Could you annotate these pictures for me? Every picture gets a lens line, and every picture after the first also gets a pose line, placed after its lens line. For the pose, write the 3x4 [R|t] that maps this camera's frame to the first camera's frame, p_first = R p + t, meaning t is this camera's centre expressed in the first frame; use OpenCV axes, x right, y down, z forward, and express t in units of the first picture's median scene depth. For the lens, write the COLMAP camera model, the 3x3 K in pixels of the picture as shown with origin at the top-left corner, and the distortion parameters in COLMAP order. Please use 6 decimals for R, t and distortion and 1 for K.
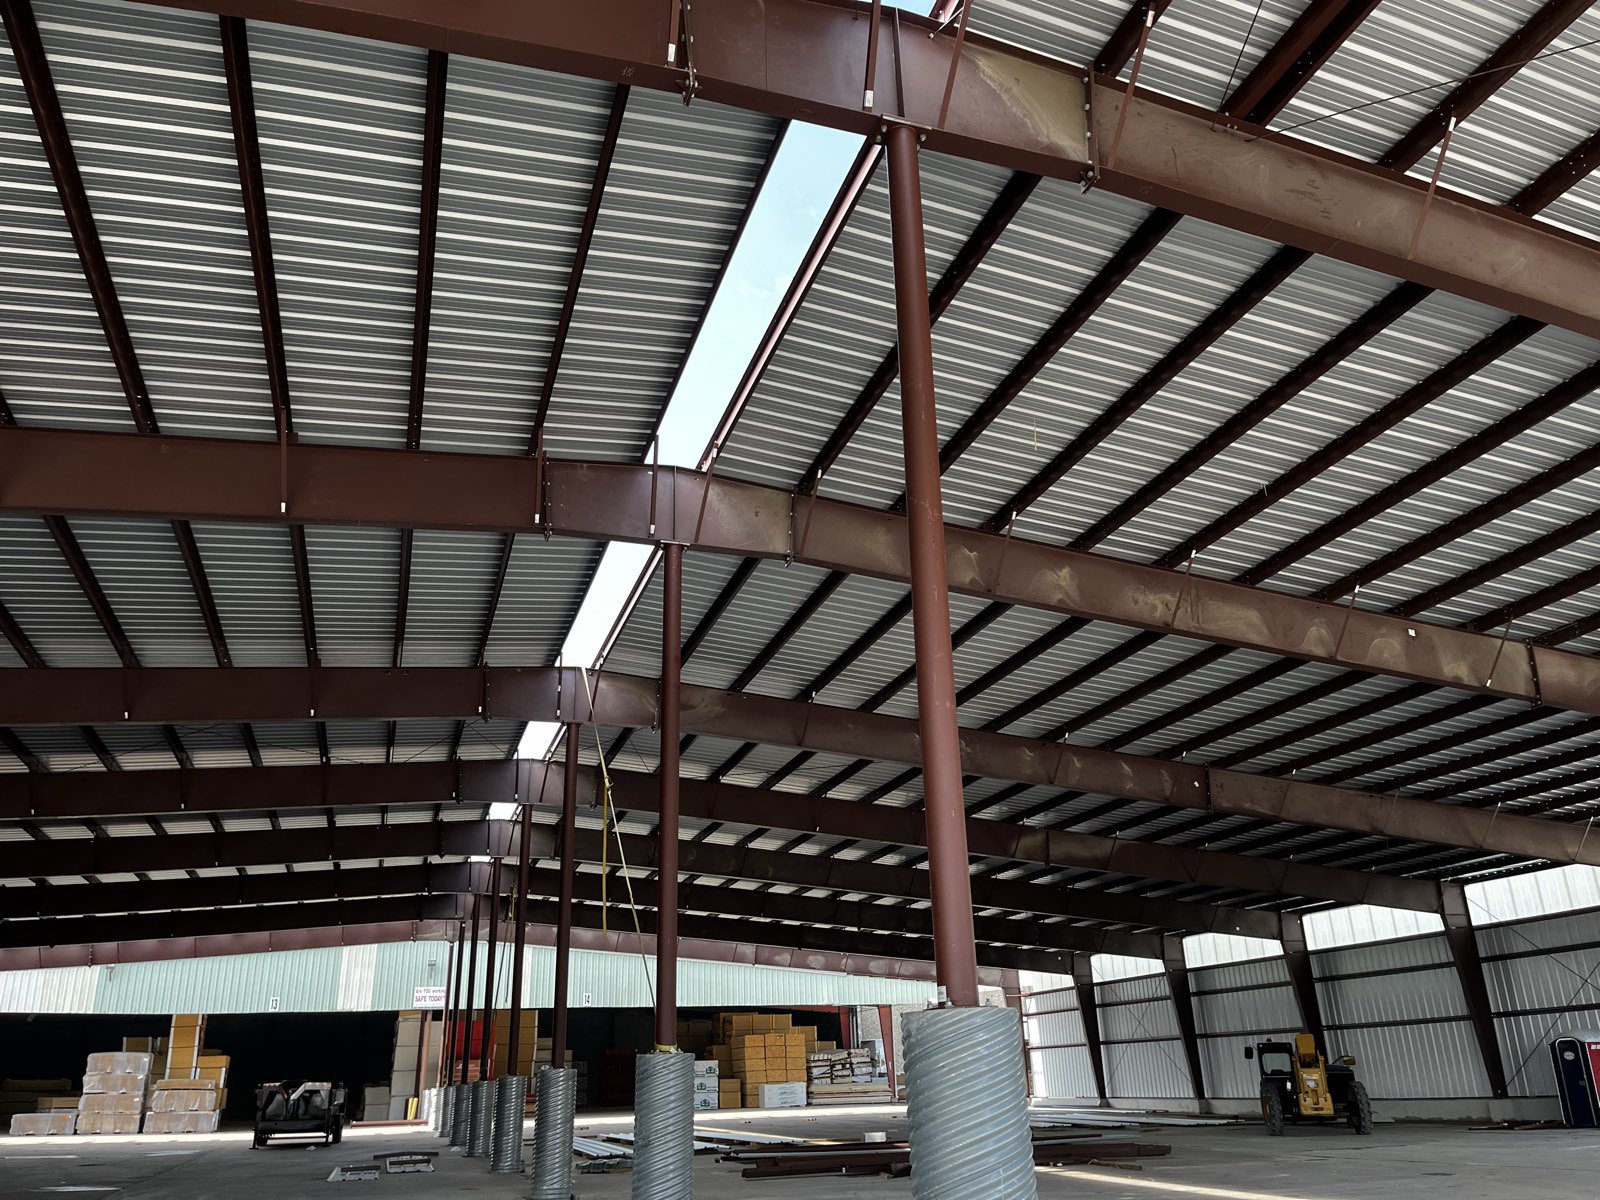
lens RADIAL K [[1270.5, 0, 800.0], [0, 1270.5, 600.0], [0, 0, 1]] dist [0.097640, -0.135498]
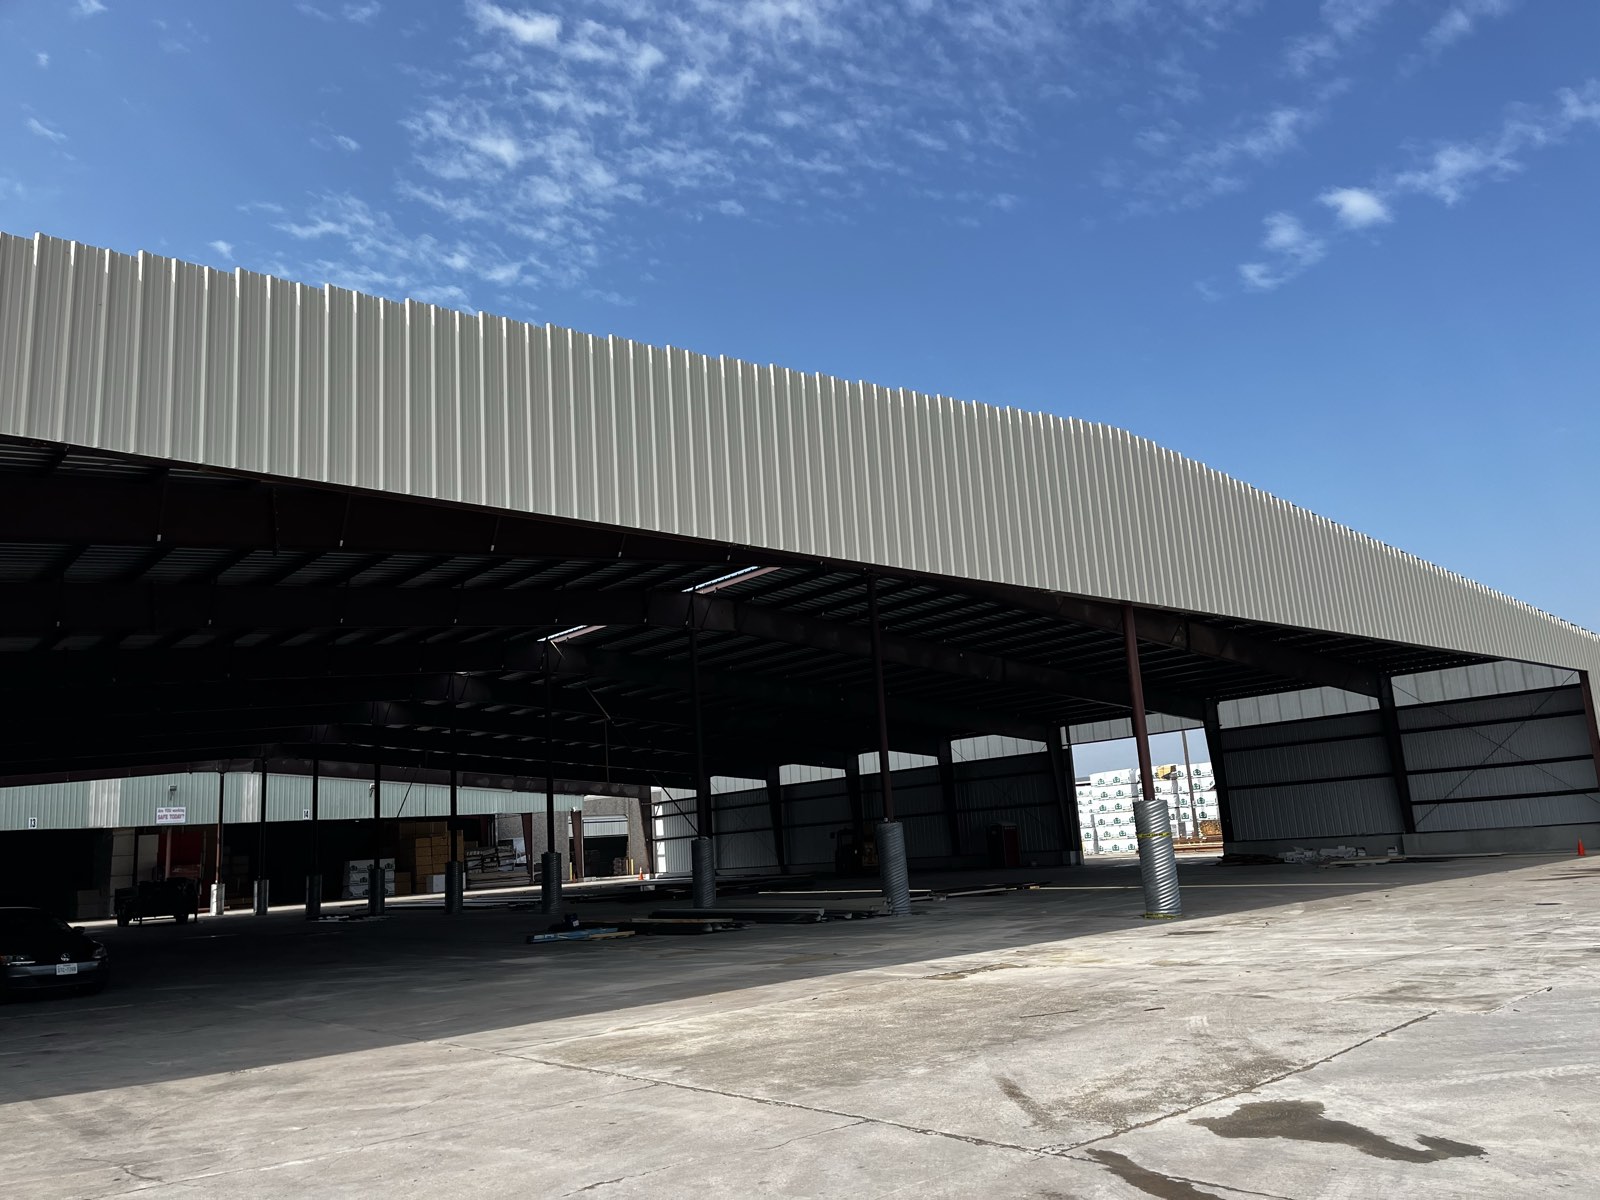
lens RADIAL K [[1270.5, 0, 800.0], [0, 1270.5, 600.0], [0, 0, 1]] dist [0.097640, -0.135498]
pose [[0.928881, 0.041052, 0.368096, -0.210338], [-0.094319, 0.987292, 0.127903, -0.111245], [-0.358167, -0.153525, 0.920949, -0.324207]]
